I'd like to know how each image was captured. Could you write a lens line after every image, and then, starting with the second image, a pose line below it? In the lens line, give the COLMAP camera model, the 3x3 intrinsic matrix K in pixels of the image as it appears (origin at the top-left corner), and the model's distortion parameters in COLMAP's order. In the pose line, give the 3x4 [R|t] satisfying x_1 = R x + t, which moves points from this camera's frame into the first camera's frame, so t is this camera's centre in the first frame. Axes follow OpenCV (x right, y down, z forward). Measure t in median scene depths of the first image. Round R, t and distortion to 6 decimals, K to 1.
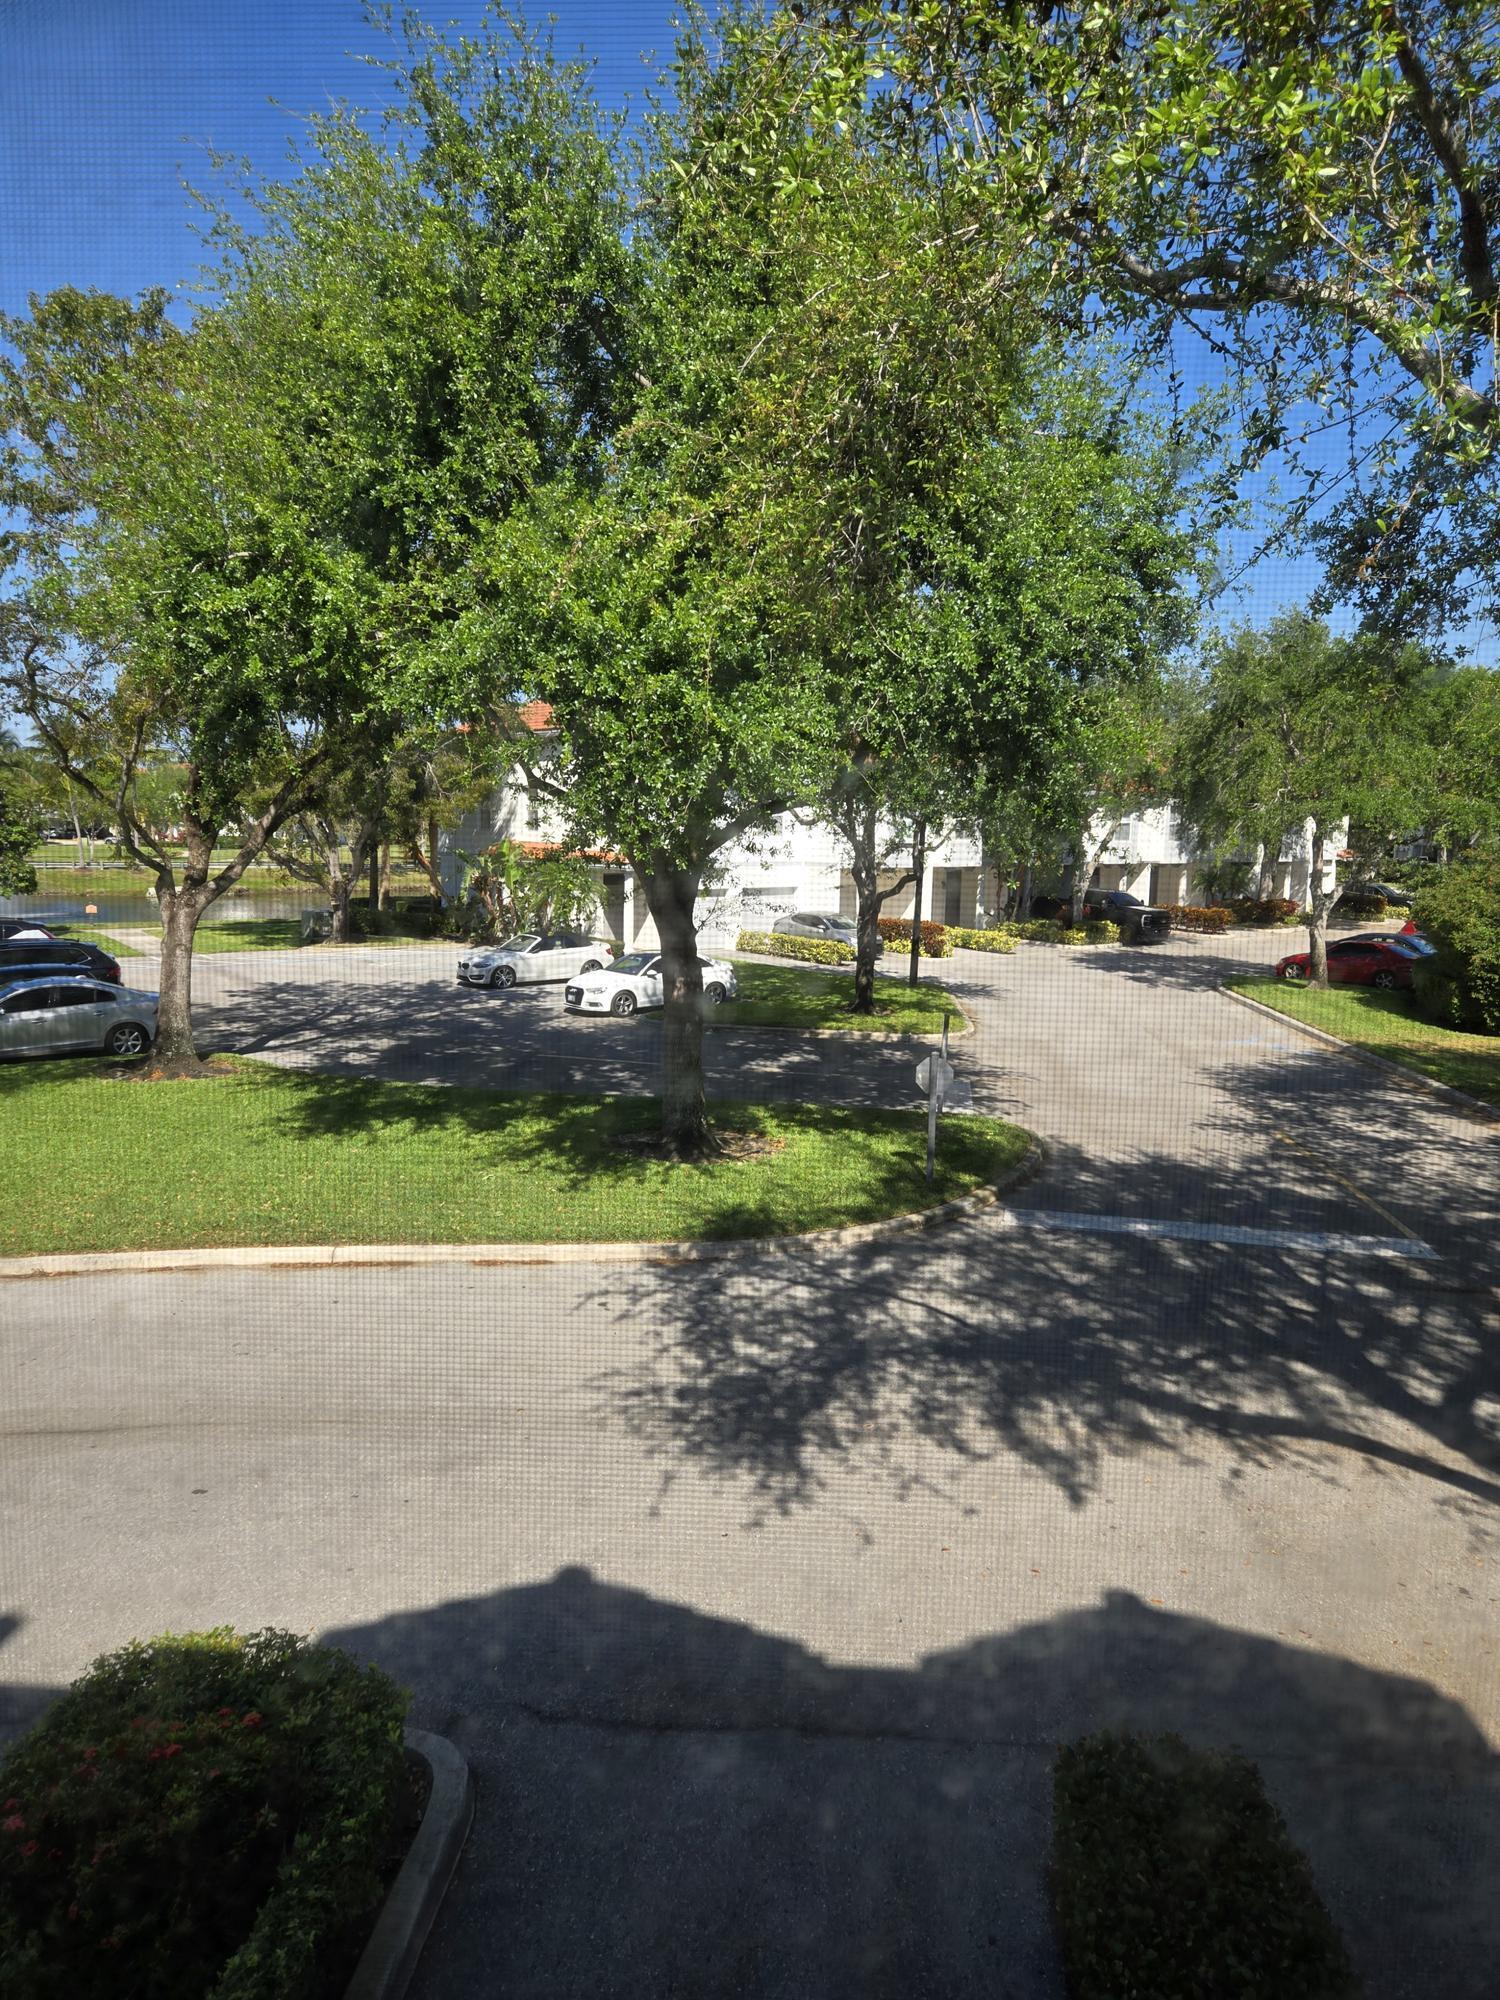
lens RADIAL K [[1337.4, 0, 766.8], [0, 1337.4, 992.8], [0, 0, 1]] dist [0.061875, -0.044610]
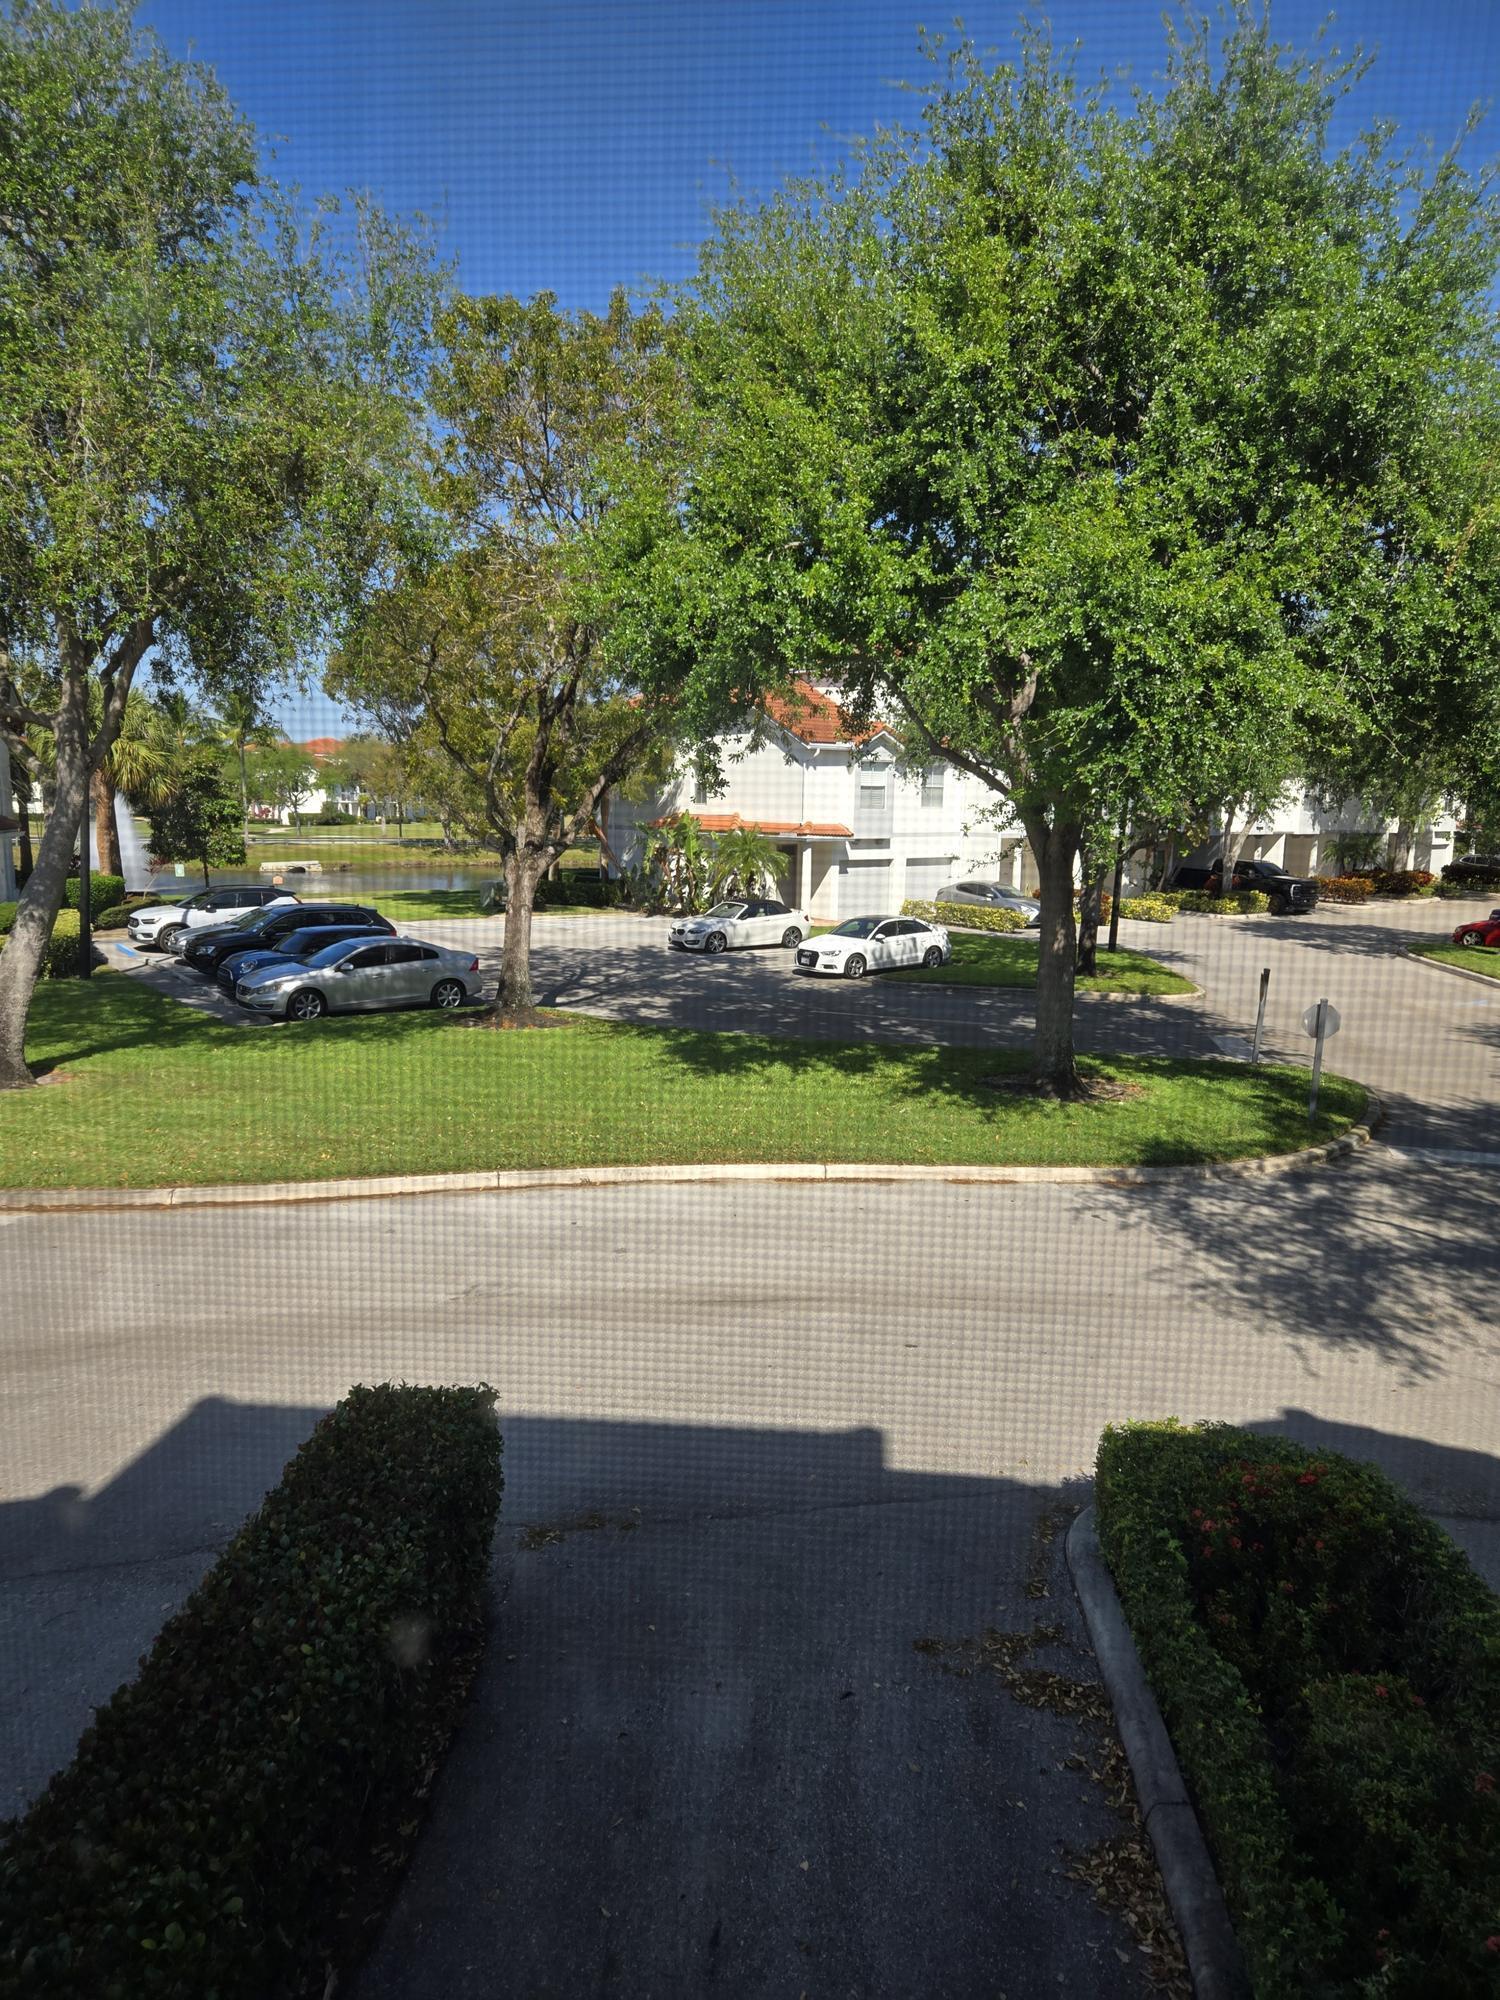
lens RADIAL K [[1337.4, 0, 735.7], [0, 1337.4, 1005.4], [0, 0, 1]] dist [0.061875, -0.044610]
pose [[0.998860, 0.003365, -0.047607, -0.151517], [-0.002113, 0.999651, 0.026314, 0.011560], [0.047679, -0.026184, 0.998519, -0.050744]]
